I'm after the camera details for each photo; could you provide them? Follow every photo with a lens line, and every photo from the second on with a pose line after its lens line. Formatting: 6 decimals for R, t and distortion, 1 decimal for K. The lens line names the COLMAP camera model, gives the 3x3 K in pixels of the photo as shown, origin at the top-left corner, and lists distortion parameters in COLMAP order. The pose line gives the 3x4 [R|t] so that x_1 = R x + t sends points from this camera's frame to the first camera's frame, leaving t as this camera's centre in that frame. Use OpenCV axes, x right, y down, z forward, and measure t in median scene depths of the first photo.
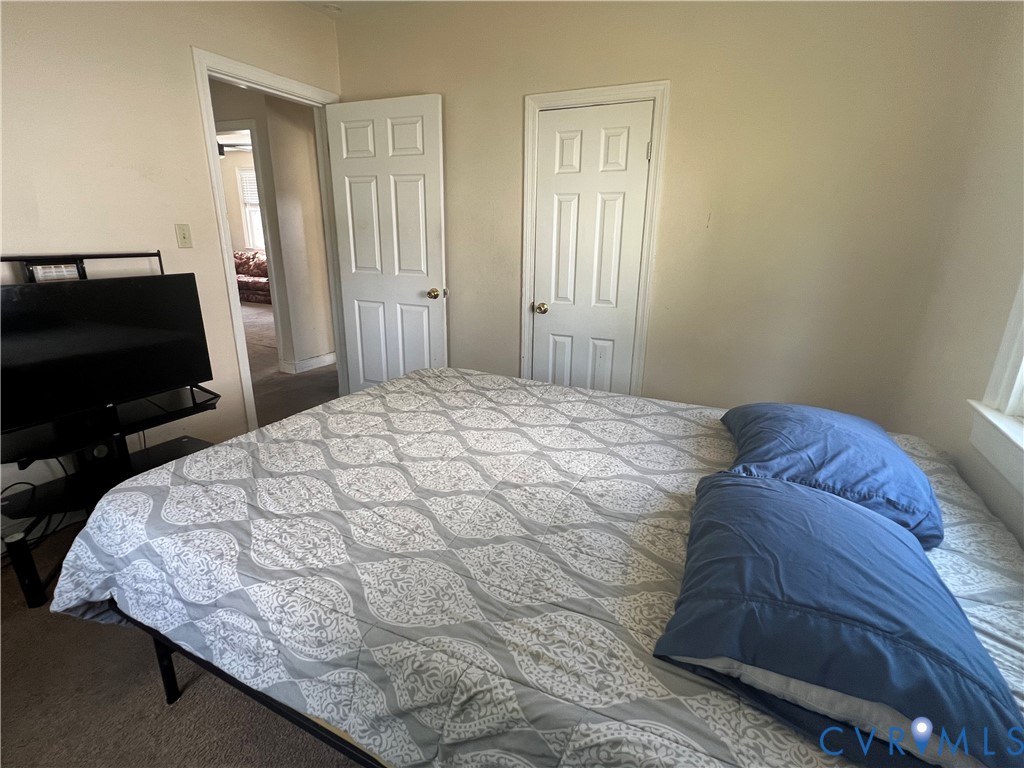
lens RADIAL K [[495.5, 0, 519.1], [0, 495.5, 391.6], [0, 0, 1]] dist [0.000833, -0.001642]
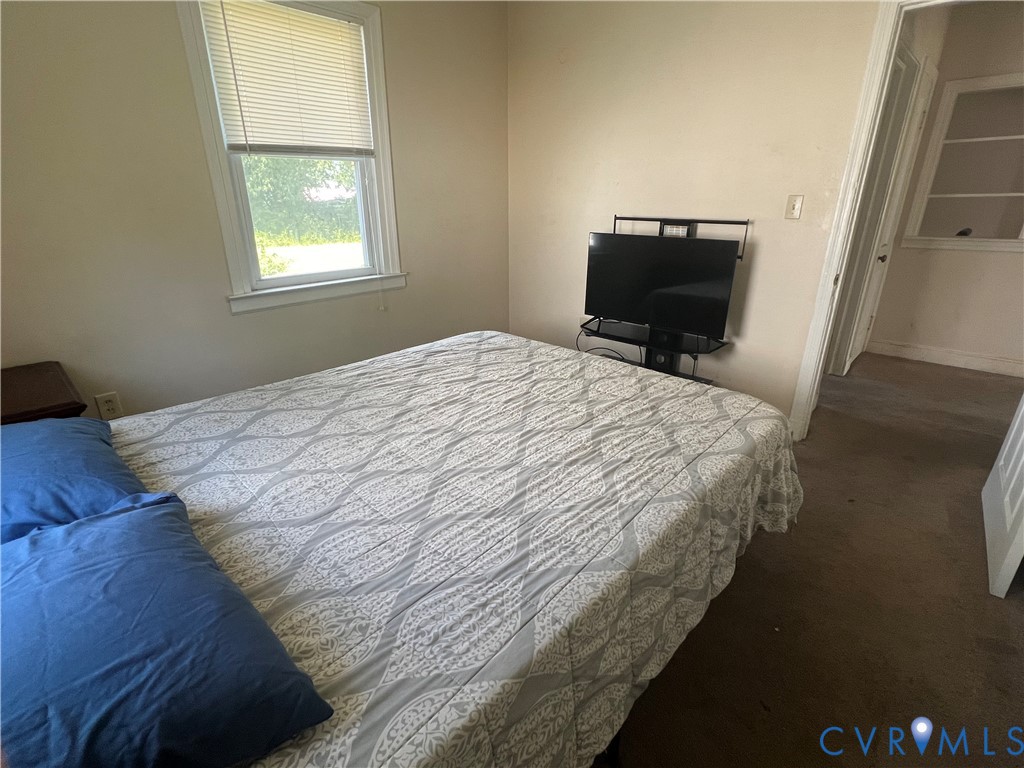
lens RADIAL K [[495.5, 0, 515.1], [0, 495.5, 379.5], [0, 0, 1]] dist [0.000833, -0.001642]
pose [[-0.295829, 0.326390, -0.897750, 0.669243], [-0.290697, 0.864480, 0.410085, -0.320468], [0.909934, 0.382288, -0.160858, 0.961977]]
